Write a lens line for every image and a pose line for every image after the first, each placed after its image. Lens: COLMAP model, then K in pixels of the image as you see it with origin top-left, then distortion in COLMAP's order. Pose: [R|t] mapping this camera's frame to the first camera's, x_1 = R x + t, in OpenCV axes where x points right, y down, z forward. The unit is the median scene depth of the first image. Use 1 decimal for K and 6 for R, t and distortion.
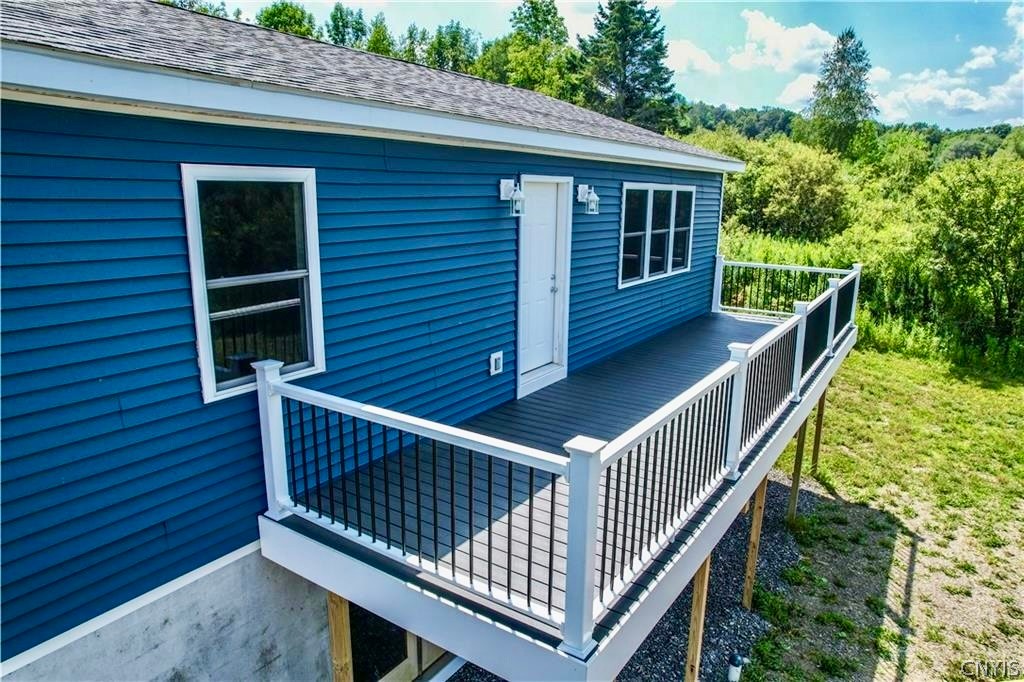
lens RADIAL K [[643.8, 0, 501.0], [0, 643.8, 338.1], [0, 0, 1]] dist [-0.052942, 0.028991]
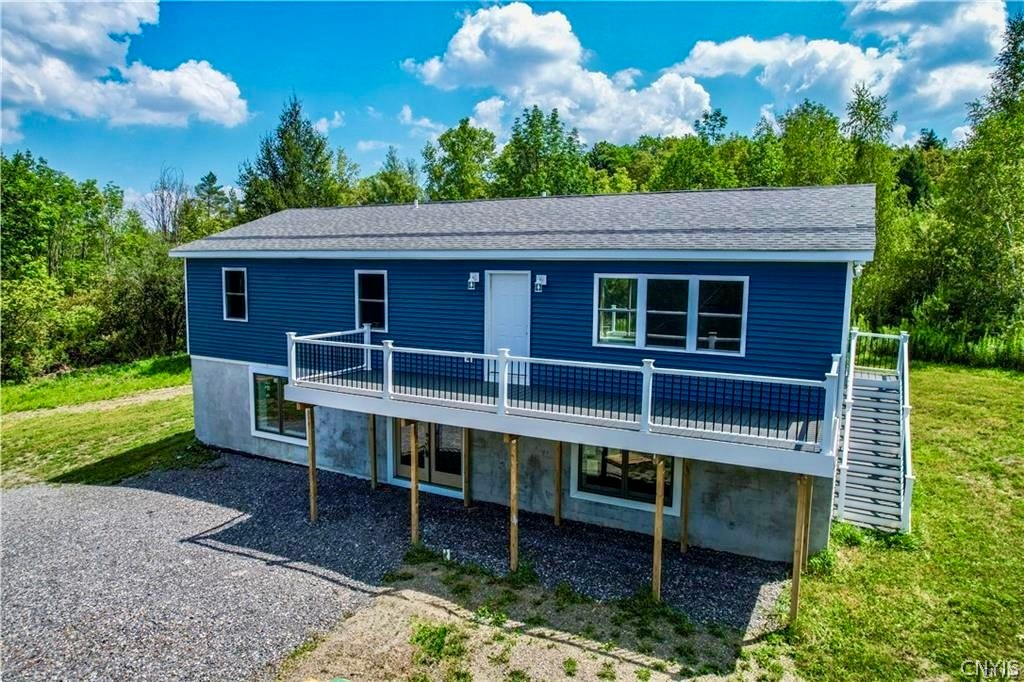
lens RADIAL K [[643.8, 0, 508.9], [0, 643.8, 341.0], [0, 0, 1]] dist [-0.052942, 0.028991]
pose [[0.136691, 0.113579, -0.984081, 1.807043], [-0.226168, 0.970746, 0.080625, -0.187257], [0.964450, 0.211547, 0.158380, 0.680059]]
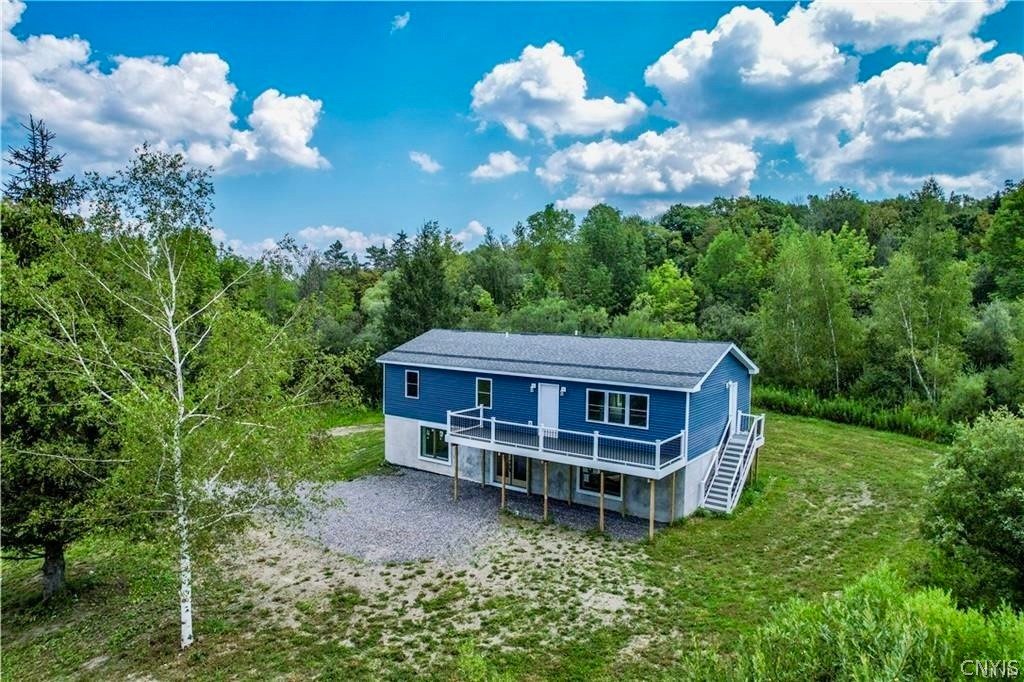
lens RADIAL K [[643.8, 0, 516.1], [0, 643.8, 342.9], [0, 0, 1]] dist [-0.052942, 0.028991]
pose [[0.007335, 0.062030, -0.998047, 3.767577], [-0.231793, 0.970996, 0.058645, -0.635824], [0.972737, 0.230910, 0.021500, 0.594555]]
